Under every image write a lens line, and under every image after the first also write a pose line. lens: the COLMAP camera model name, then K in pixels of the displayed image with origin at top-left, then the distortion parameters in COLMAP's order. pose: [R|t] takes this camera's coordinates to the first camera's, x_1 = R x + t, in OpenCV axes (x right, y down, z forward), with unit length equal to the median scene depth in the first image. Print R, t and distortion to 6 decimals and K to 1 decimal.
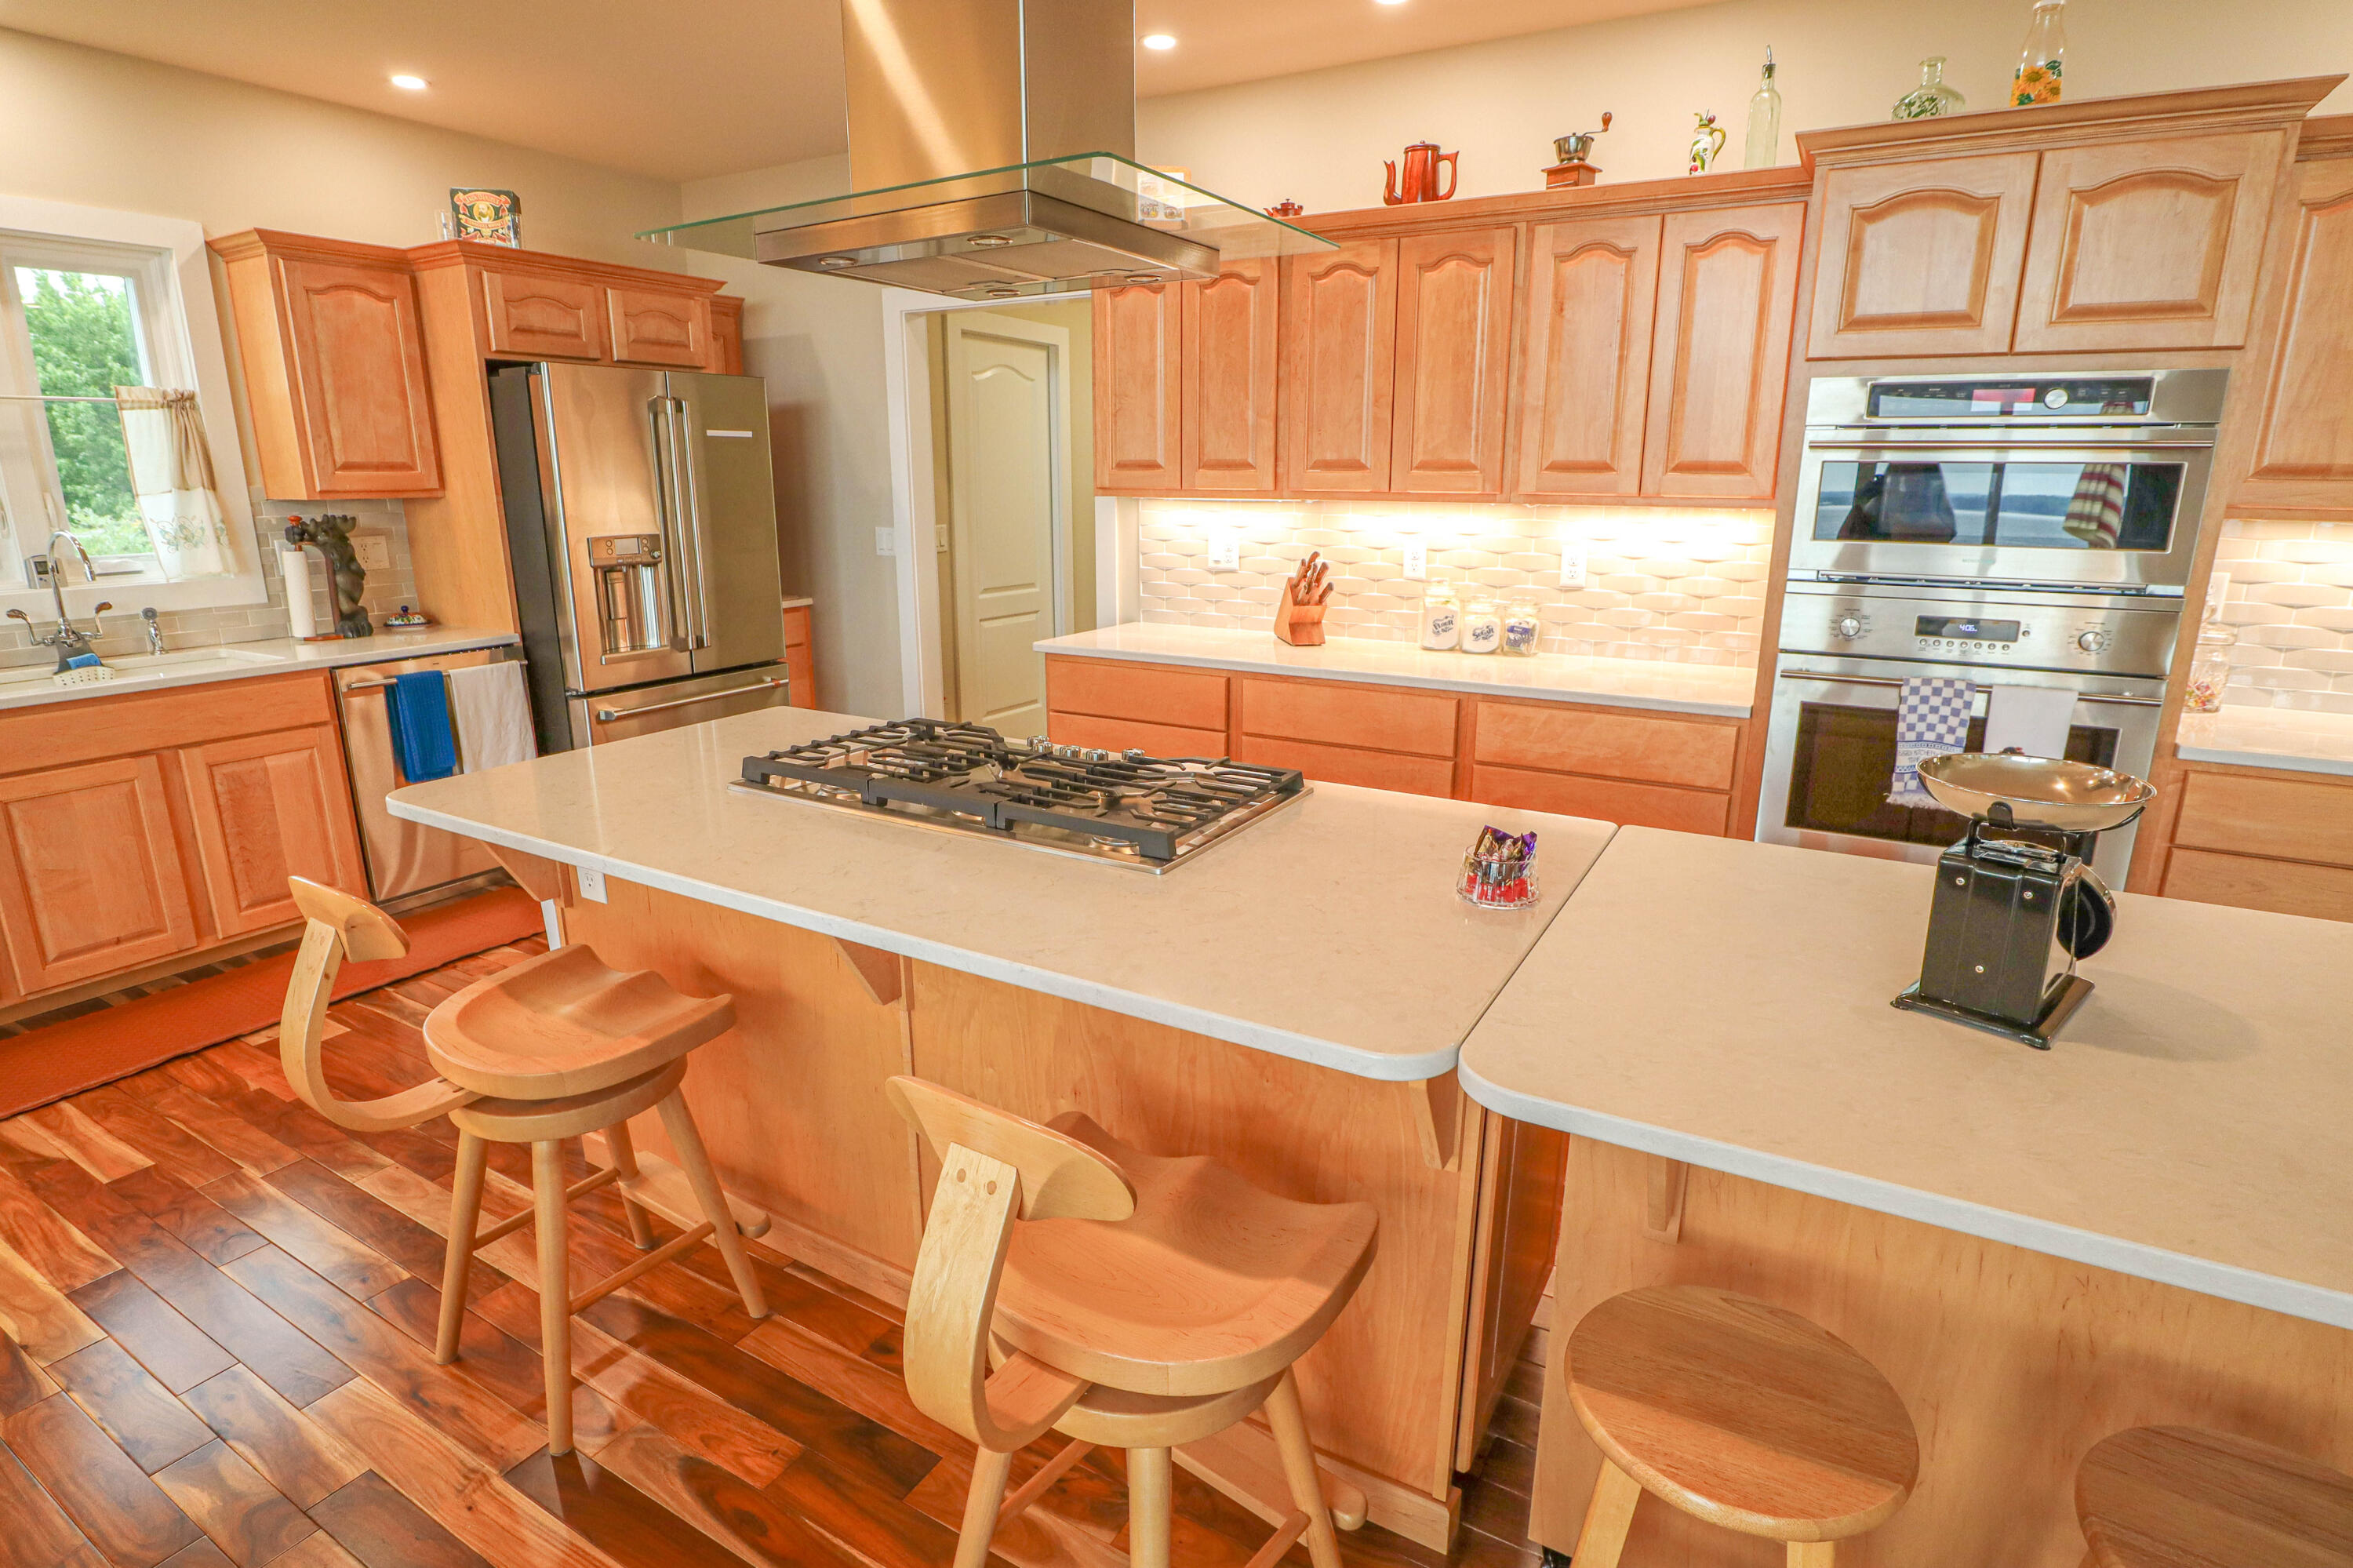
lens RADIAL K [[1186.0, 0, 1174.8], [0, 1186.0, 780.8], [0, 0, 1]] dist [-0.042476, 0.012484]
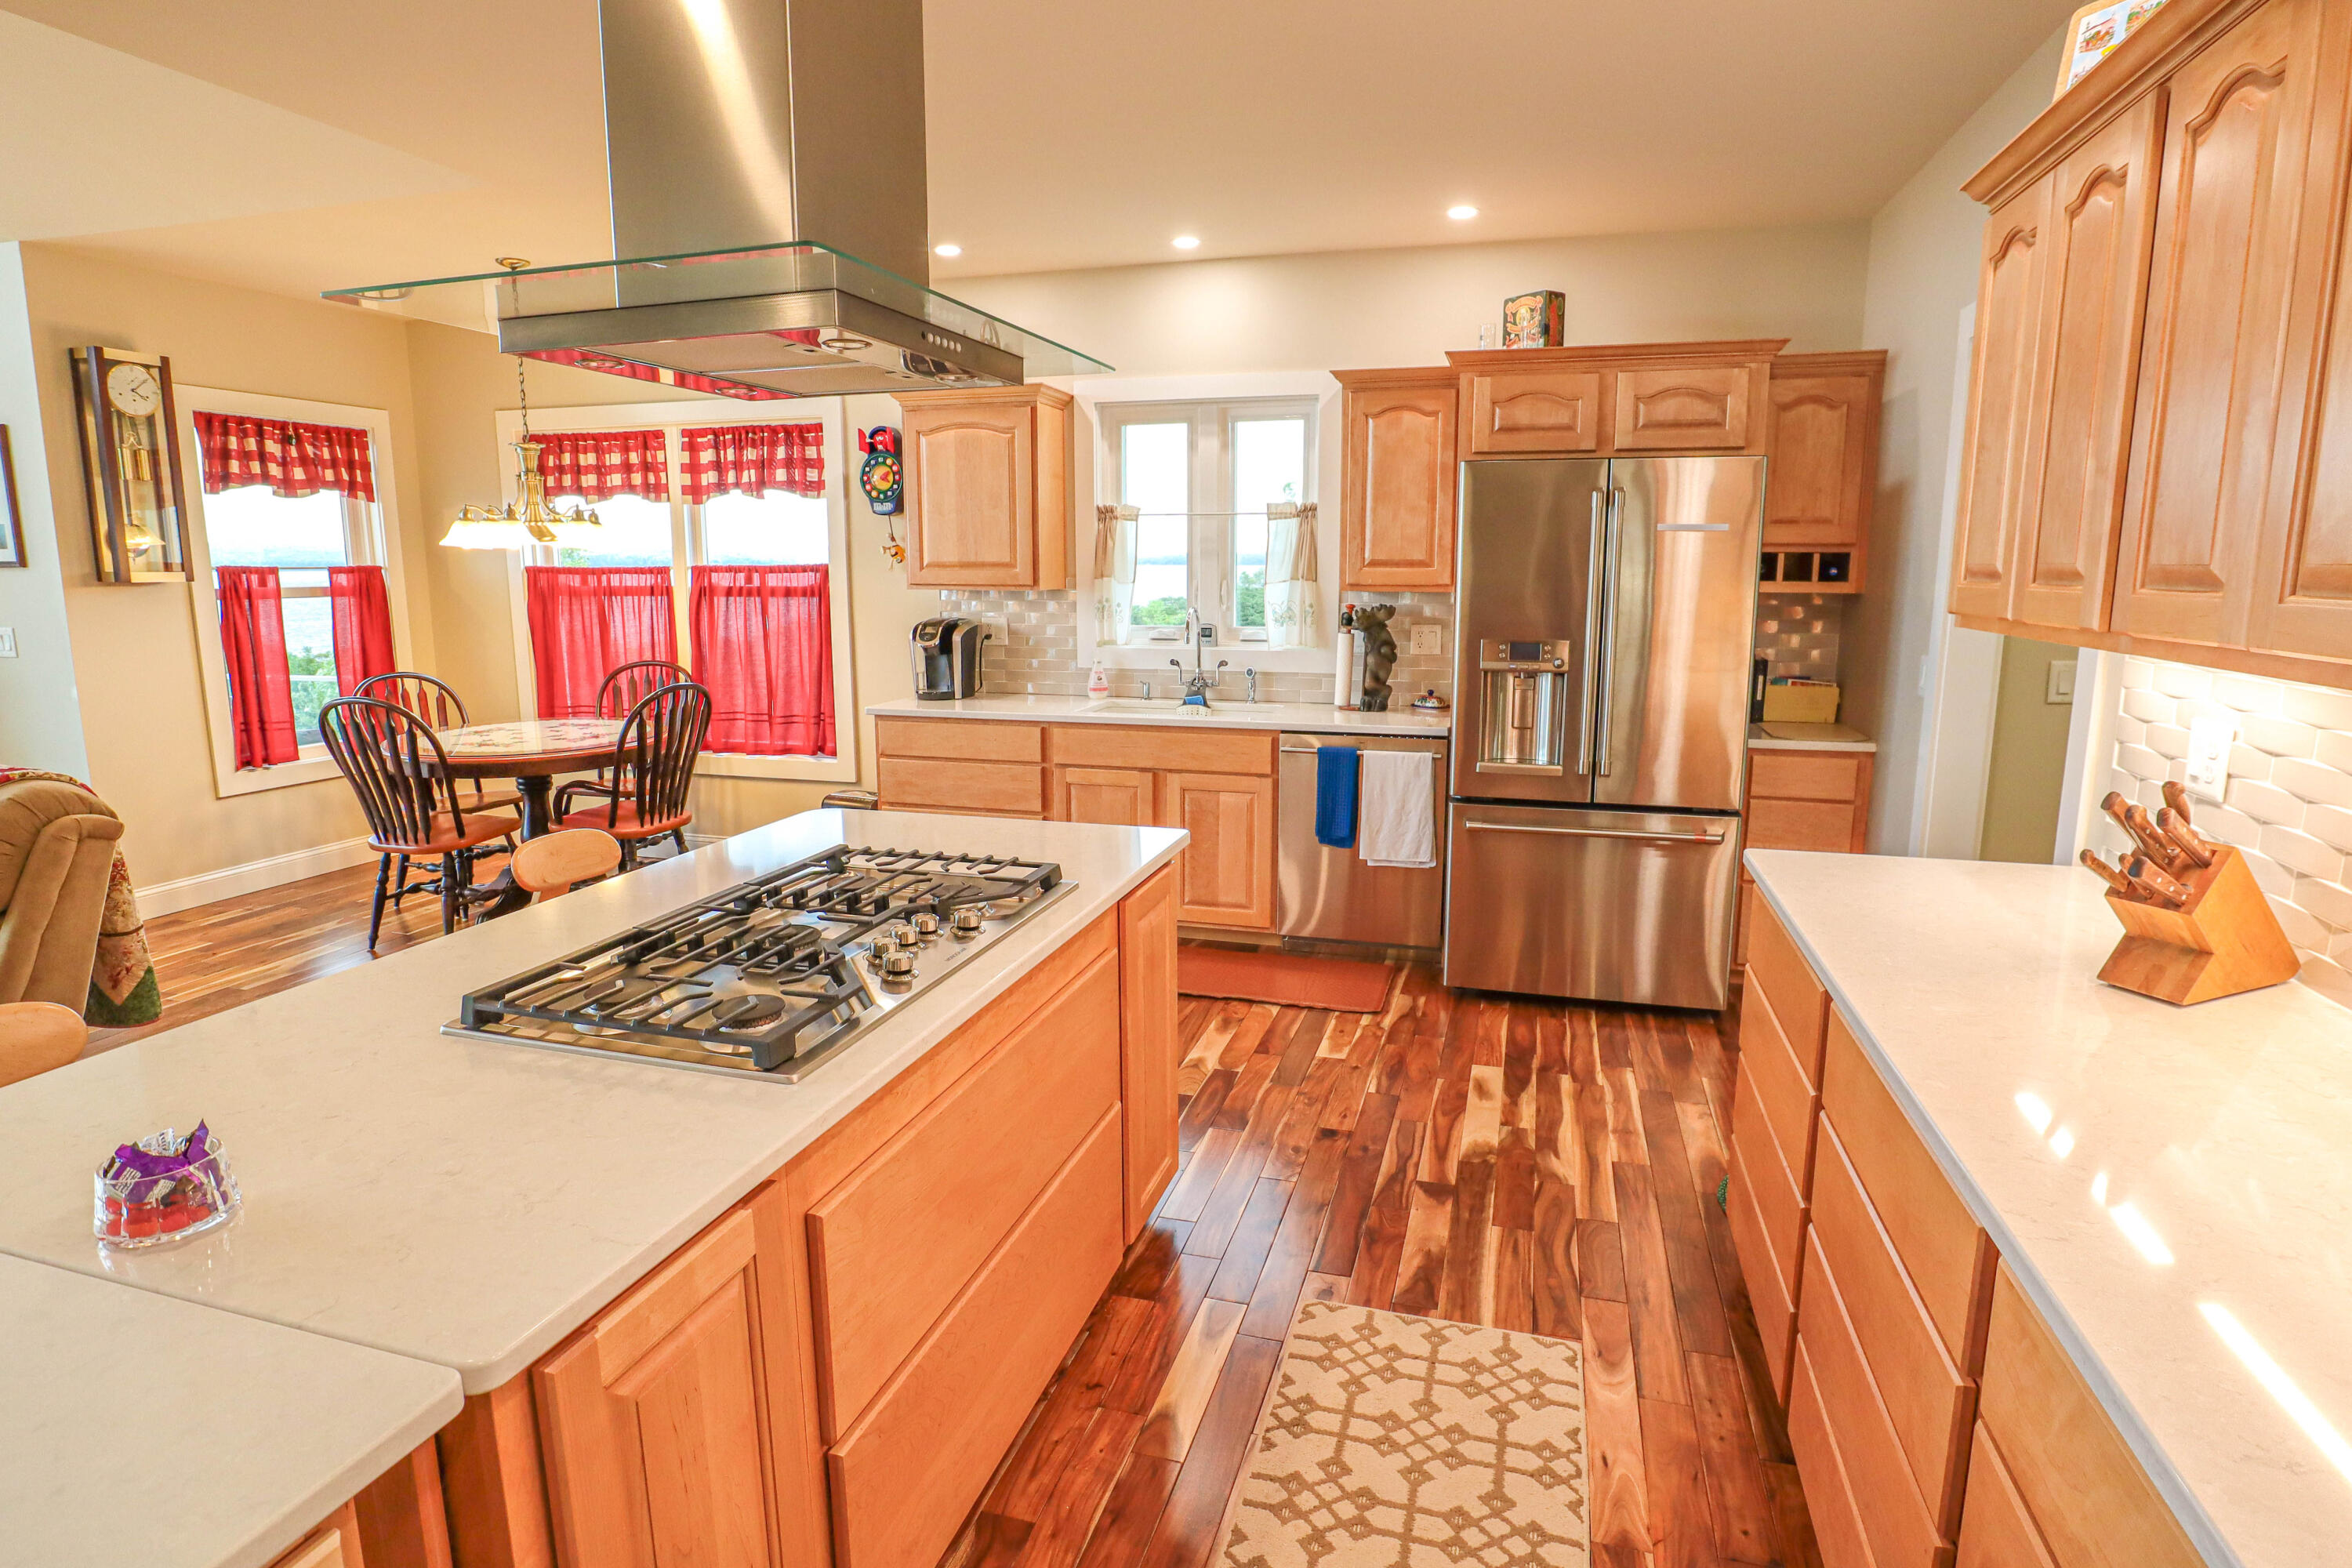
lens RADIAL K [[1228.7, 0, 1174.4], [0, 1228.7, 776.3], [0, 0, 1]] dist [-0.034408, 0.002231]
pose [[0.233342, 0.165217, -0.958256, 0.454440], [-0.243136, 0.964071, 0.107014, -0.159573], [0.941508, 0.208015, 0.265129, 0.572720]]
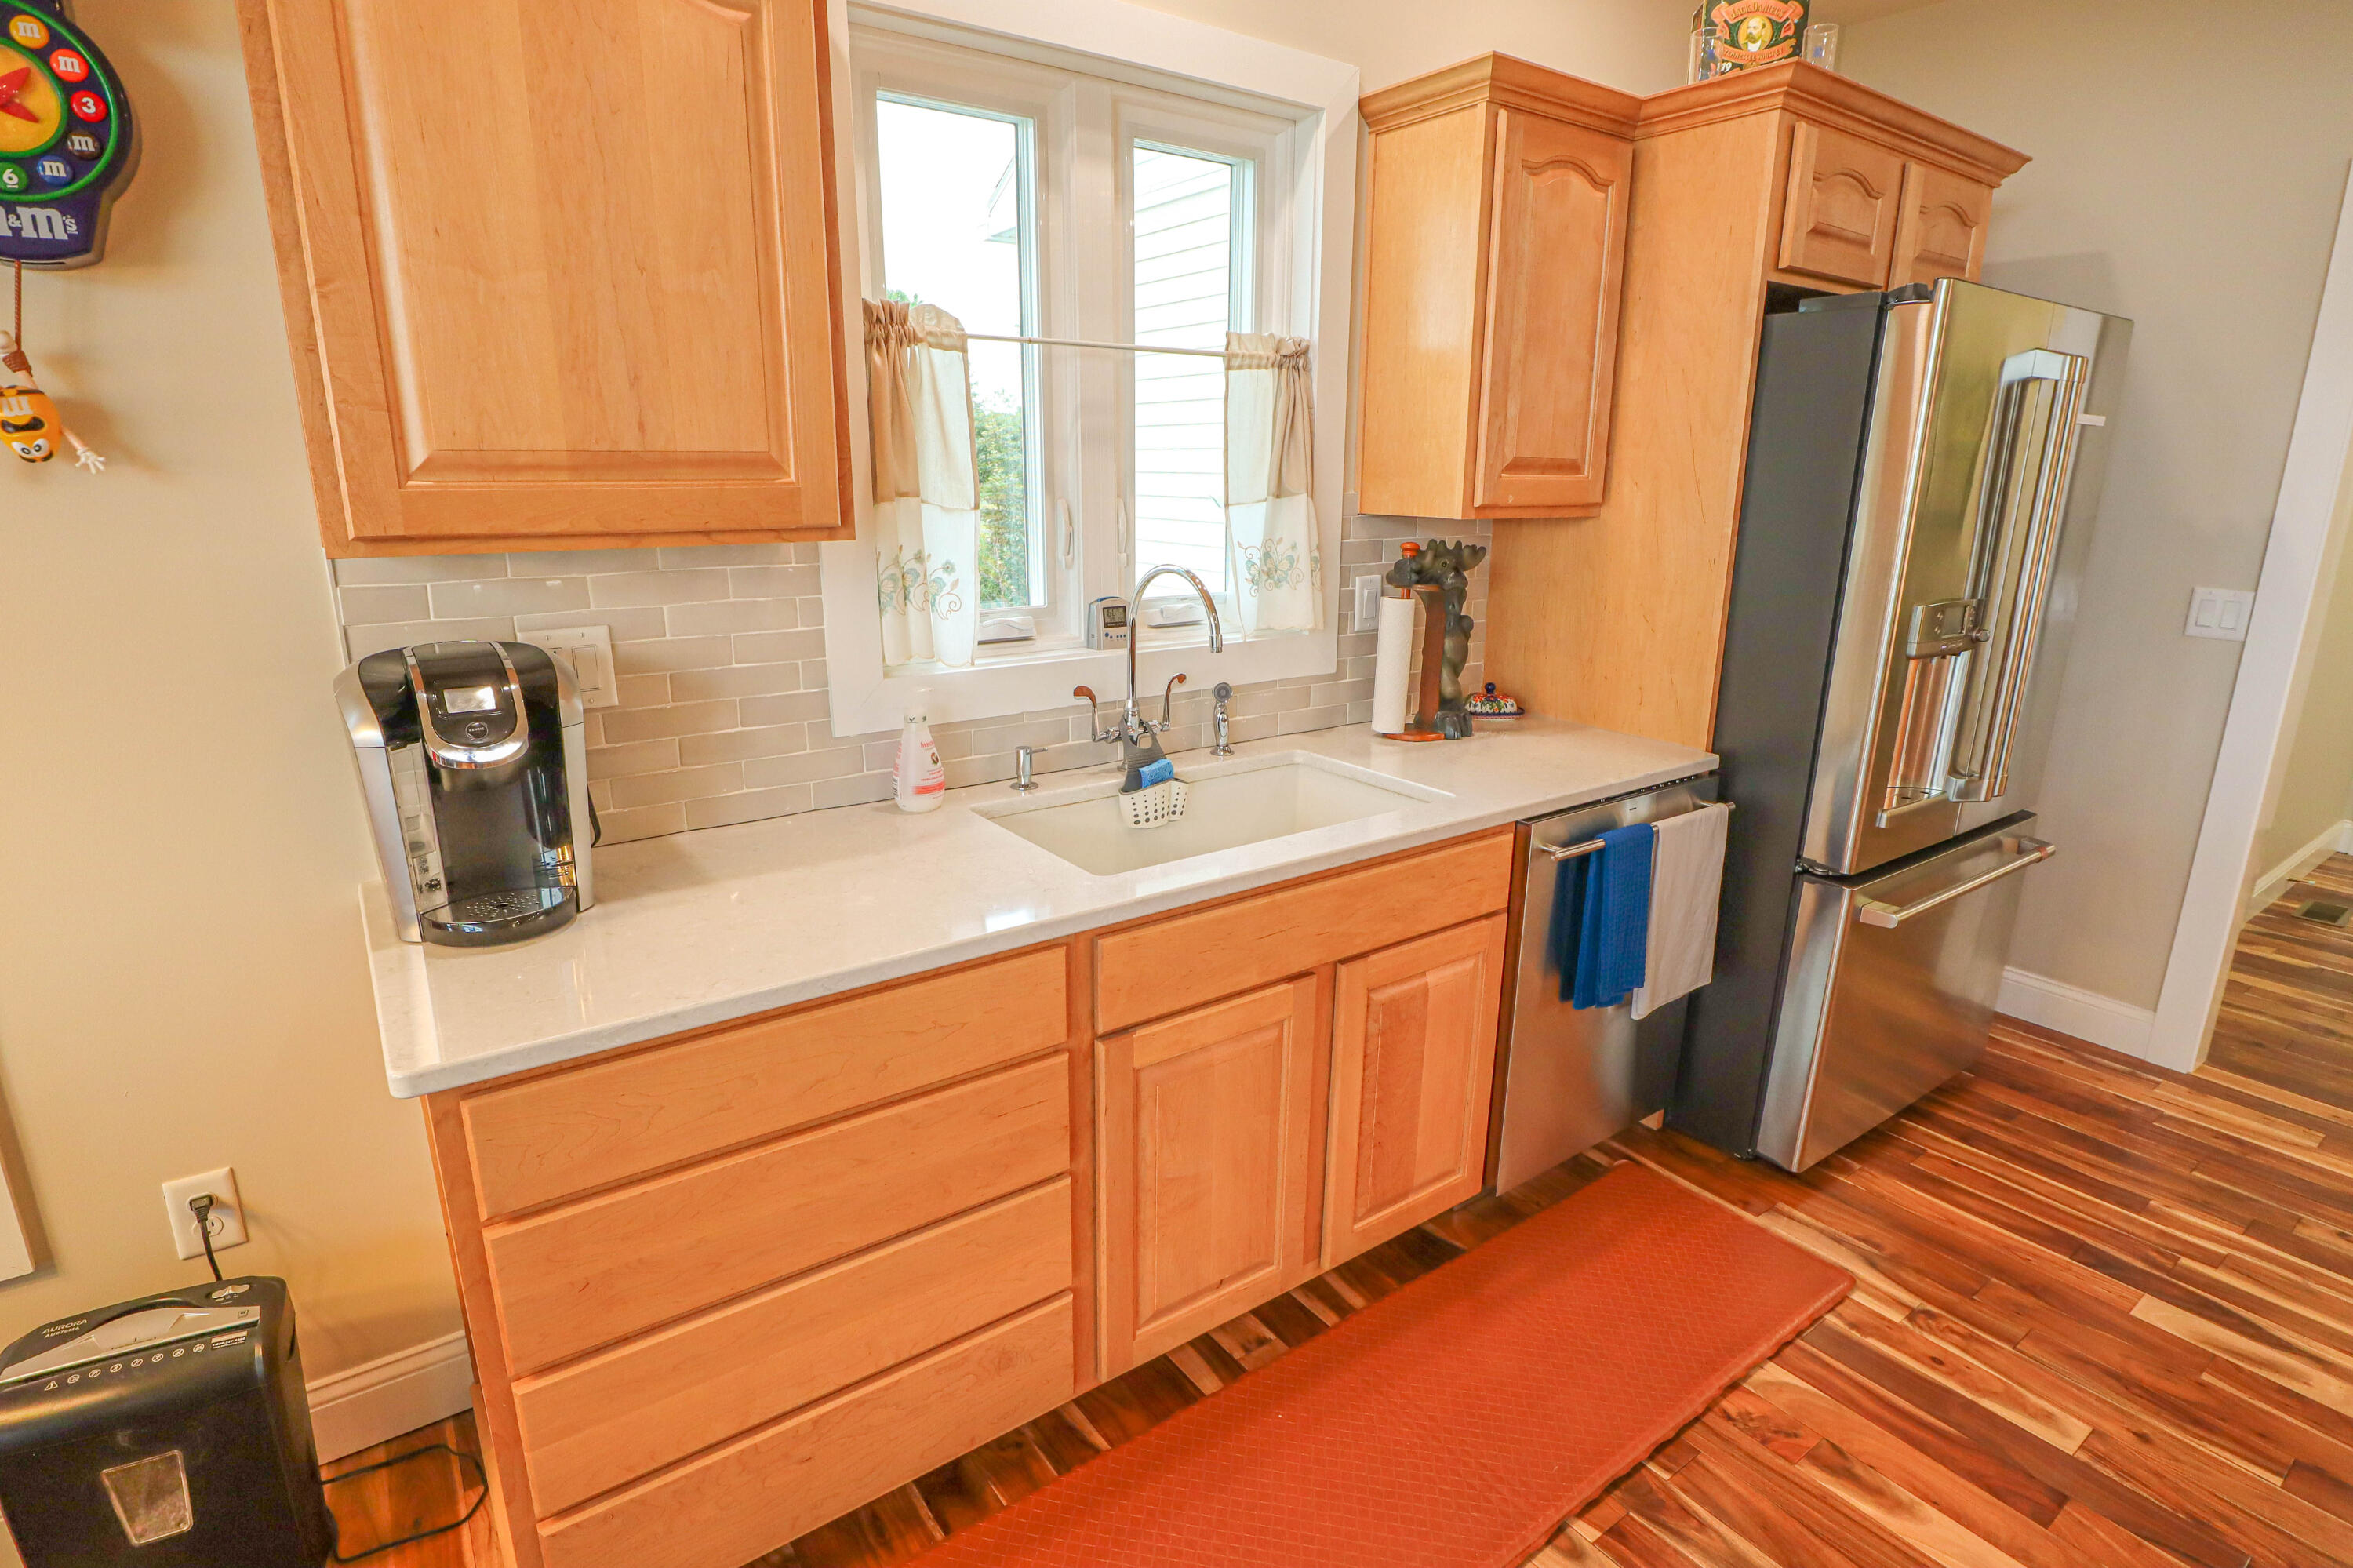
lens RADIAL K [[1186.0, 0, 1174.8], [0, 1186.0, 780.8], [0, 0, 1]] dist [-0.042476, 0.012484]
pose [[0.909961, 0.113373, -0.398895, -0.646568], [-0.110451, 0.993417, 0.030385, -0.113266], [0.399714, 0.016409, 0.916493, 0.393902]]
